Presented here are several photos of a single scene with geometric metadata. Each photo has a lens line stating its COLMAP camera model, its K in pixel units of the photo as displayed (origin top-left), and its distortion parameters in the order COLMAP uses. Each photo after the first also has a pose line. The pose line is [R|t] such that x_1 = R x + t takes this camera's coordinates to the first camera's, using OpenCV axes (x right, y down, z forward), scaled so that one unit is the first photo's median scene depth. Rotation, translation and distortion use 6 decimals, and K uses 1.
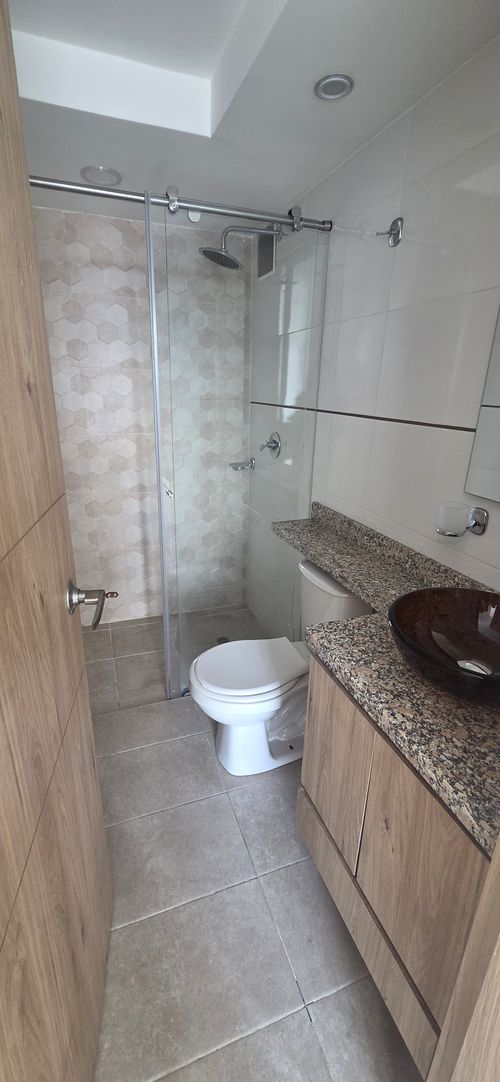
lens RADIAL K [[444.2, 0, 249.6], [0, 444.2, 542.0], [0, 0, 1]] dist [-0.003043, 0.000576]
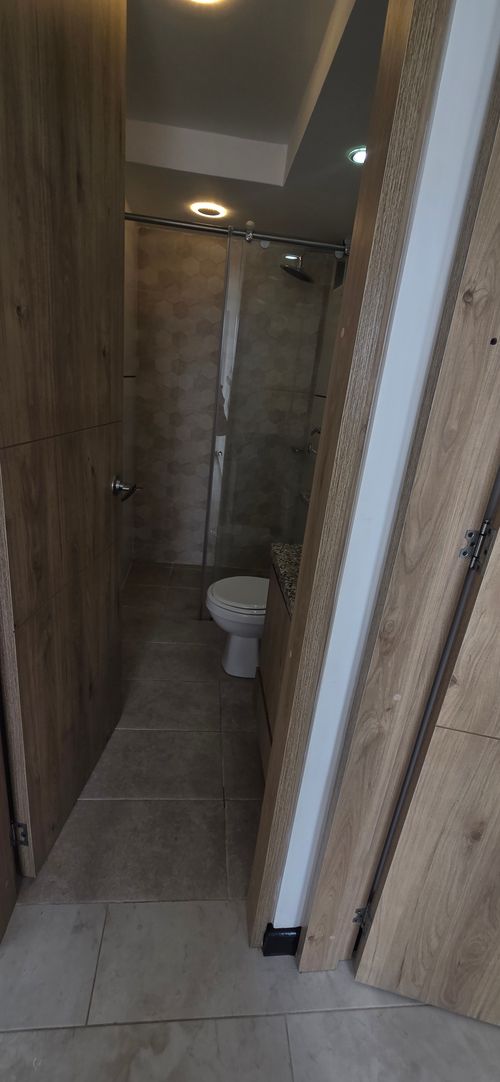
lens RADIAL K [[444.2, 0, 251.0], [0, 444.2, 541.2], [0, 0, 1]] dist [-0.003043, 0.000576]
pose [[0.963113, 0.162264, -0.214669, 0.266351], [-0.163355, 0.986485, 0.012768, 0.130211], [0.213840, 0.022770, 0.976603, -0.282352]]
